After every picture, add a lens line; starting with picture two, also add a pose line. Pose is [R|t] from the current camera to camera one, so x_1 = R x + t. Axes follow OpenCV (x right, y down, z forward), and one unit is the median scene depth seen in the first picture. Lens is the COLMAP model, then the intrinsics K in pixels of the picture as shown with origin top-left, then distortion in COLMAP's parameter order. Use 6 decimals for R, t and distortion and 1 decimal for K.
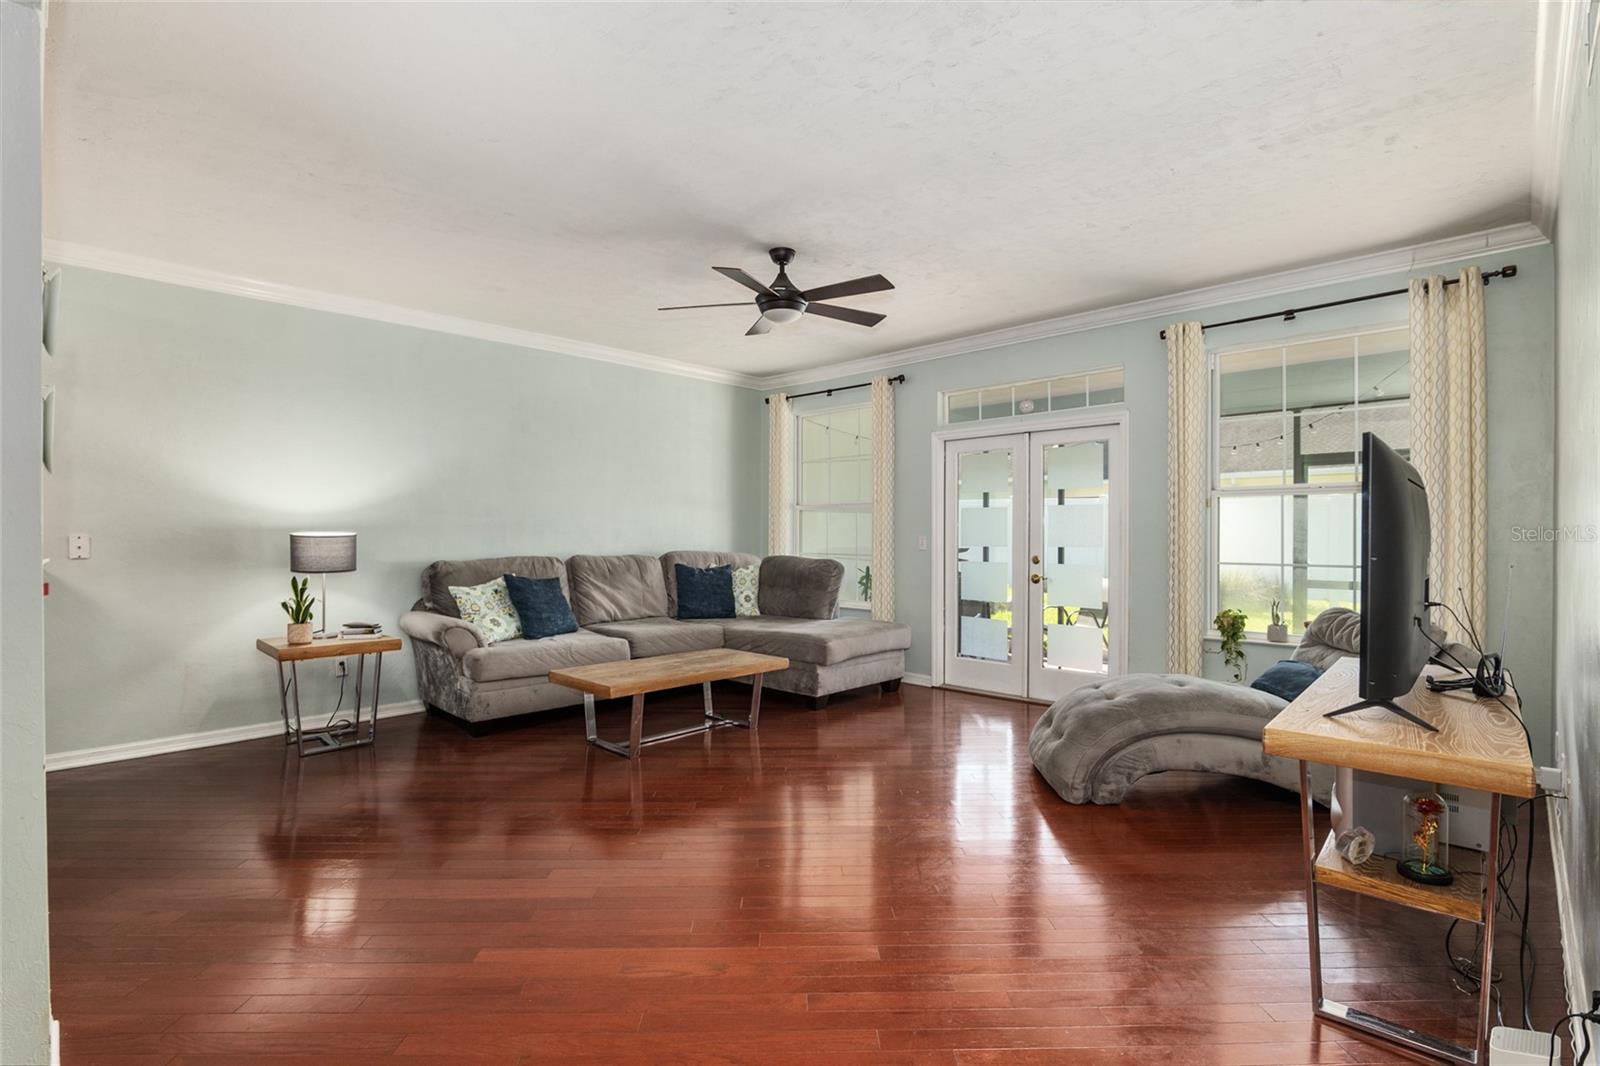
lens RADIAL K [[760.9, 0, 792.1], [0, 760.9, 533.0], [0, 0, 1]] dist [-0.015076, 0.003207]
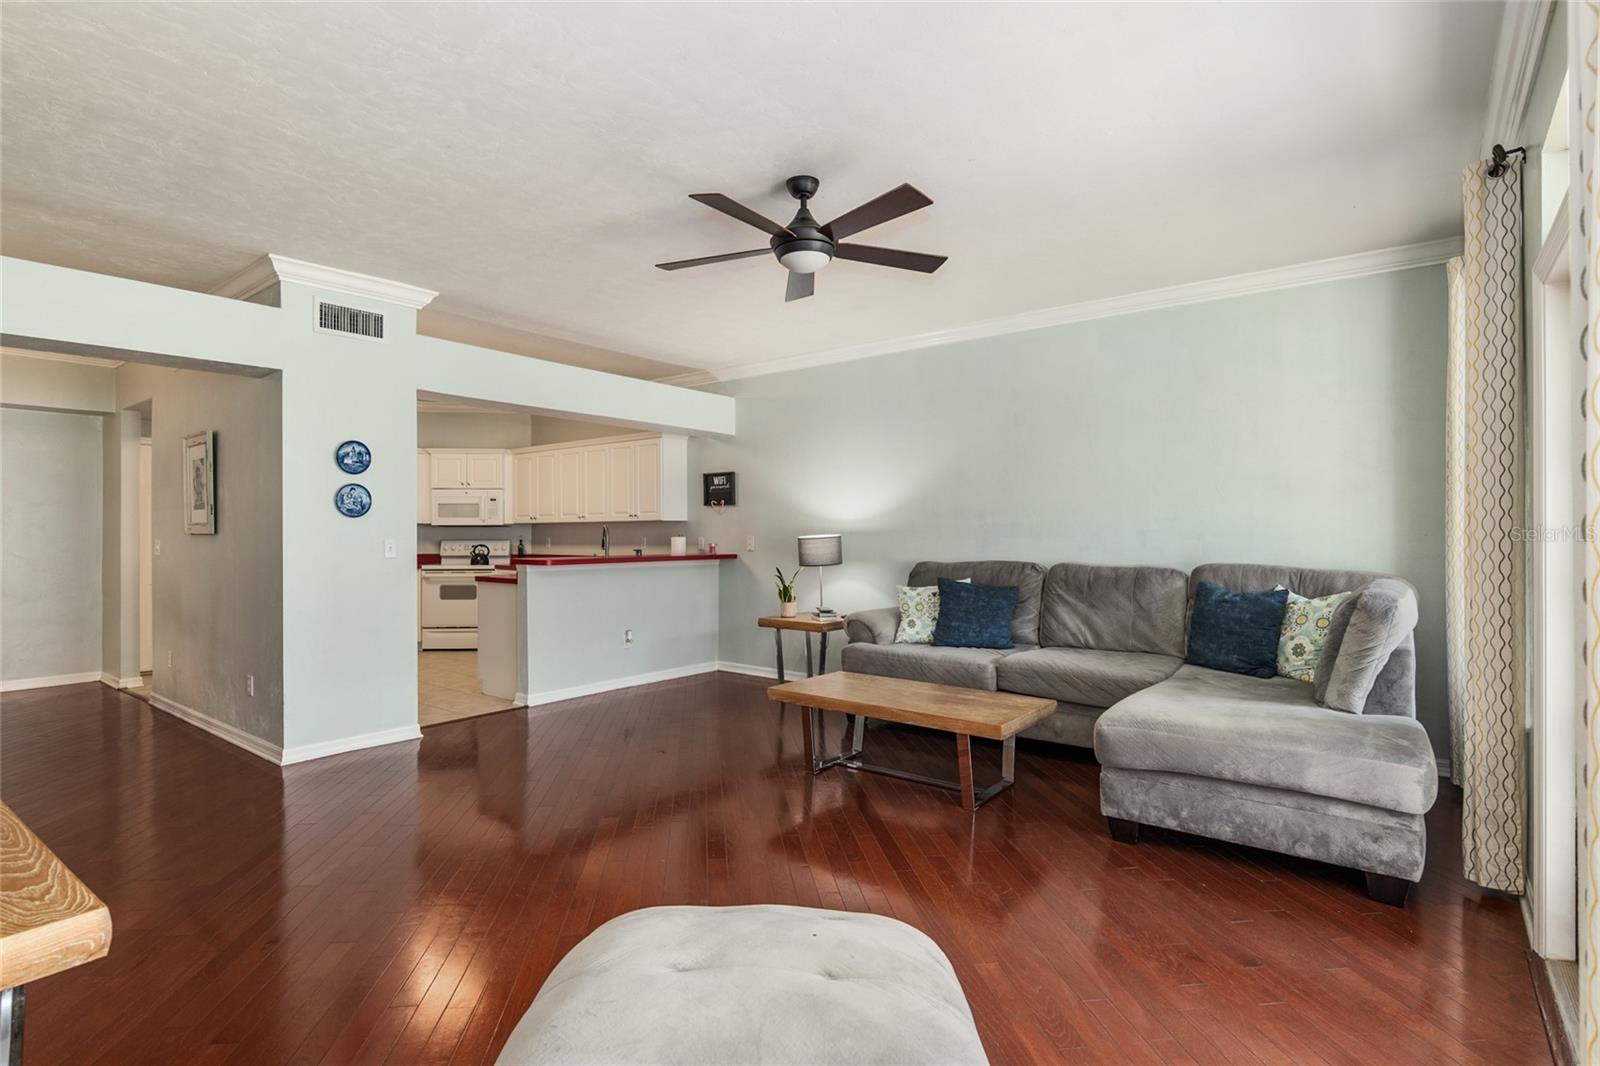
lens RADIAL K [[785.8, 0, 798.5], [0, 785.8, 534.7], [0, 0, 1]] dist [-0.009409, 0.001320]
pose [[0.113915, -0.000214, -0.993491, 0.609066], [-0.002657, 0.999996, -0.000520, -0.000084], [0.993487, 0.002699, 0.113914, 0.694998]]
